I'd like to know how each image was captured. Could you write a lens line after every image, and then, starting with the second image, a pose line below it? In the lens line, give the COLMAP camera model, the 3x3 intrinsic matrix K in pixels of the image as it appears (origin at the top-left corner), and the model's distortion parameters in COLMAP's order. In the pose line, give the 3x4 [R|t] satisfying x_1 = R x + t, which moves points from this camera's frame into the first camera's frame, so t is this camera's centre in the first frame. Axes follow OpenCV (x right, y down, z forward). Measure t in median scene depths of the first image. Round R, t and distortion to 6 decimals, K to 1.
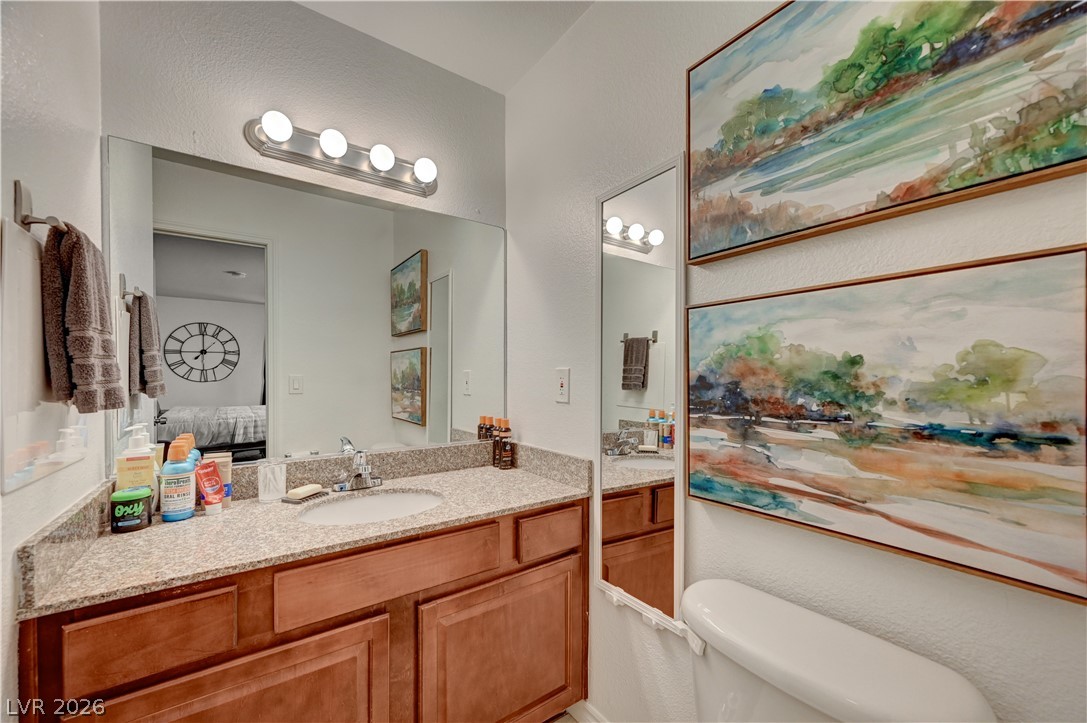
lens RADIAL K [[426.2, 0, 544.7], [0, 426.2, 378.0], [0, 0, 1]] dist [-0.000711, -0.000005]
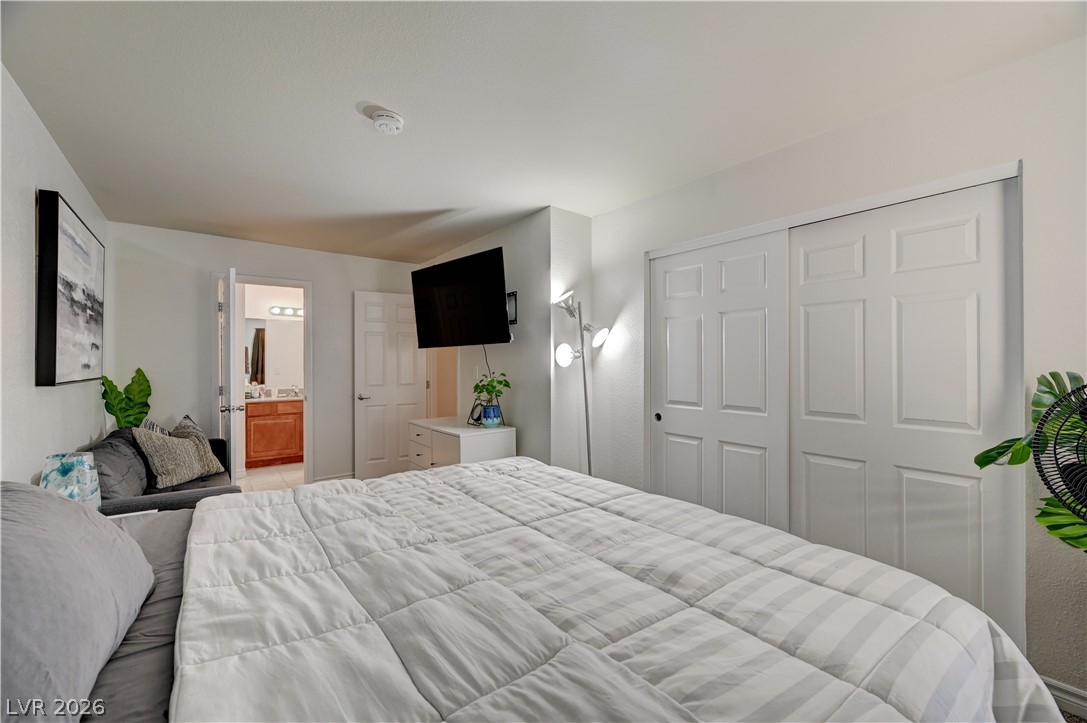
lens RADIAL K [[433.8, 0, 545.6], [0, 433.8, 362.7], [0, 0, 1]] dist [-0.004364, 0.000031]
pose [[0.998880, -0.000782, 0.047299, 2.323737], [0.001279, 0.999944, -0.010466, -0.015611], [-0.047288, 0.010515, 0.998826, -4.314293]]
